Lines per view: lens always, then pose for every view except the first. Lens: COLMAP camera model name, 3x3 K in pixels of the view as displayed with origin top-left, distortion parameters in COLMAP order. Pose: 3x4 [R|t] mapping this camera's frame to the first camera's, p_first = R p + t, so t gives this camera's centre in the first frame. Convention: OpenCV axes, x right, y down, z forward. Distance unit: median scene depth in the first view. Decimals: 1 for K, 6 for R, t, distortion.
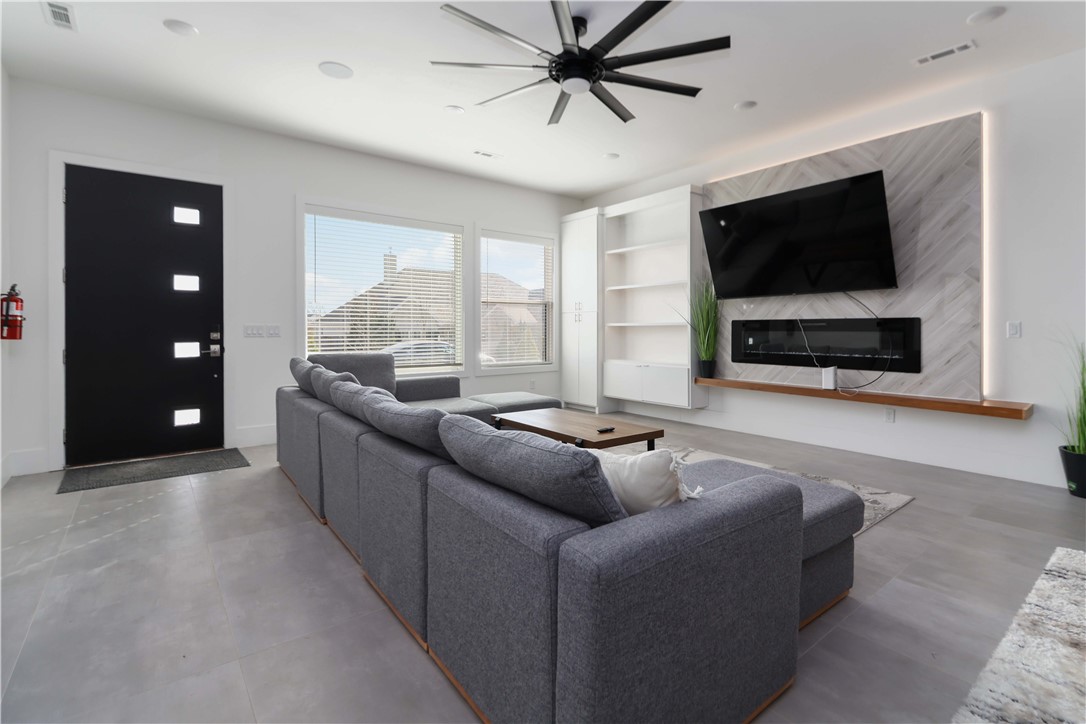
lens RADIAL K [[504.7, 0, 552.9], [0, 504.7, 330.1], [0, 0, 1]] dist [-0.005268, -0.000864]
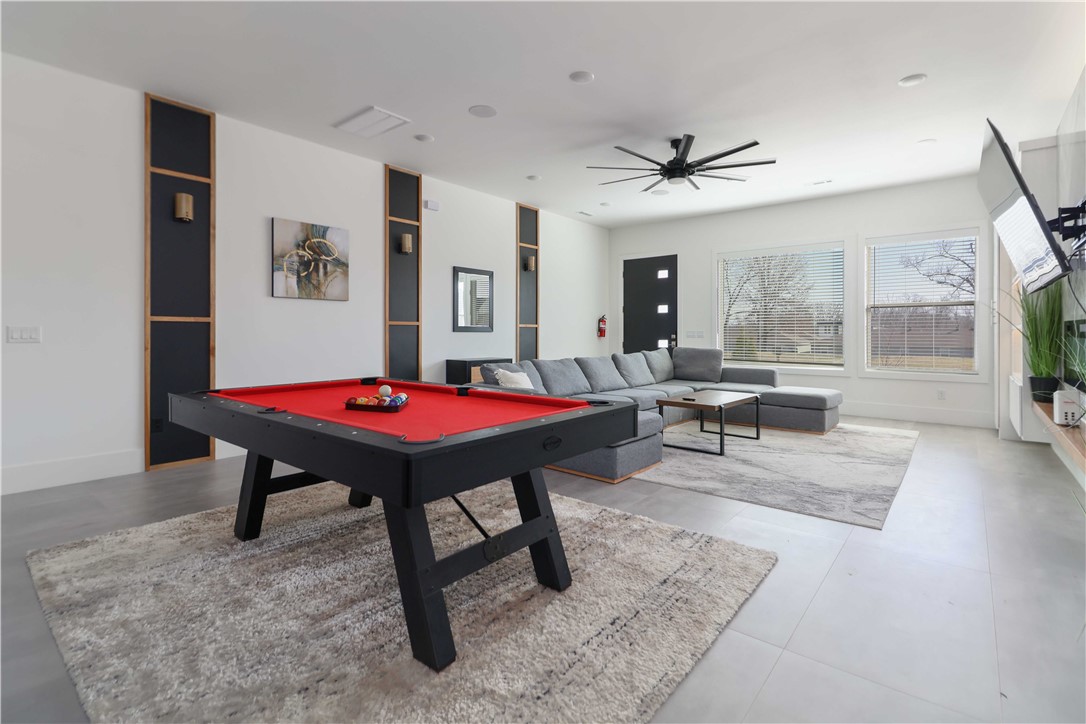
lens RADIAL K [[504.7, 0, 550.3], [0, 504.7, 331.2], [0, 0, 1]] dist [-0.005268, -0.000864]
pose [[0.193331, -0.001024, -0.981133, 1.070511], [-0.001817, 0.999997, -0.001402, -0.005406], [0.981132, 0.002054, 0.193329, 0.197894]]
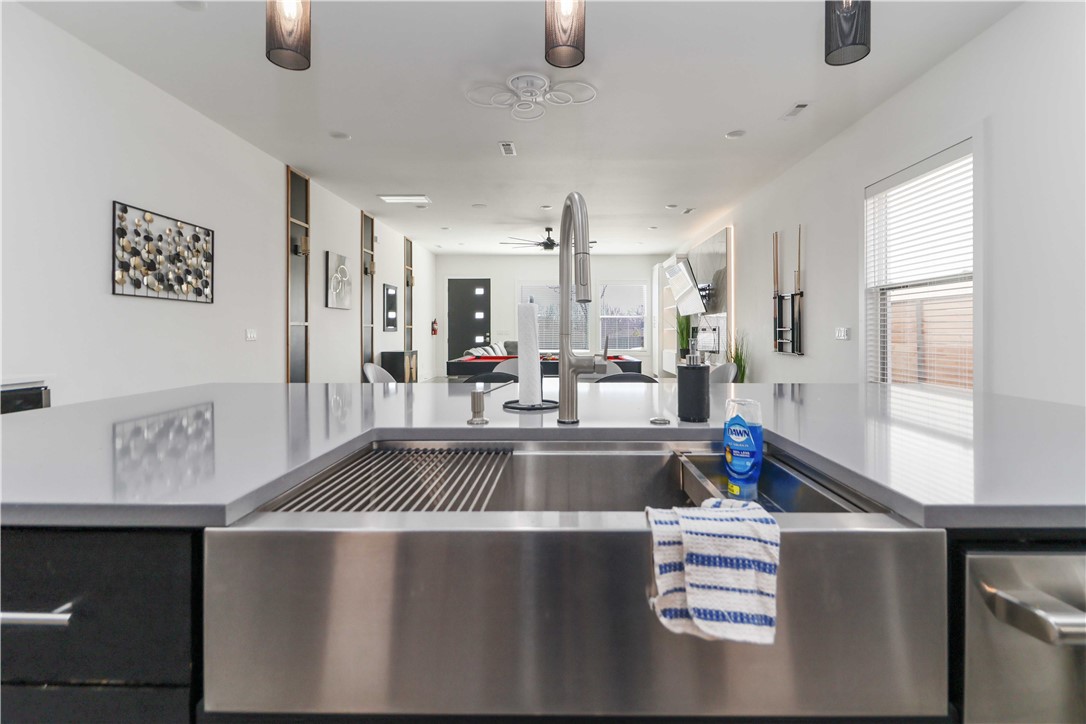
lens RADIAL K [[504.7, 0, 557.2], [0, 504.7, 330.4], [0, 0, 1]] dist [-0.005268, -0.000864]
pose [[0.759494, 0.002662, -0.650508, 1.395457], [-0.002469, 0.999996, 0.001210, -0.014395], [0.650509, 0.000687, 0.759498, -0.830978]]
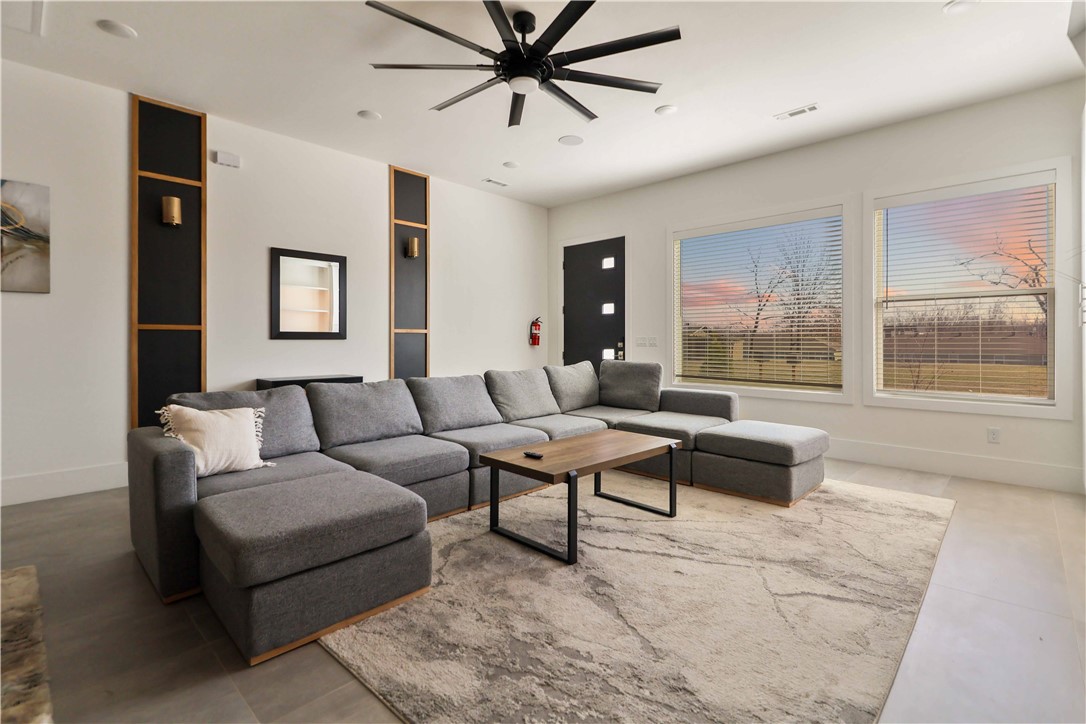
lens RADIAL K [[504.7, 0, 556.7], [0, 504.7, 337.2], [0, 0, 1]] dist [-0.005268, -0.000864]
pose [[0.136142, -0.004049, -0.990681, 0.693640], [0.001553, 0.999991, -0.003873, -0.005146], [0.990688, -0.001012, 0.136147, 0.639578]]
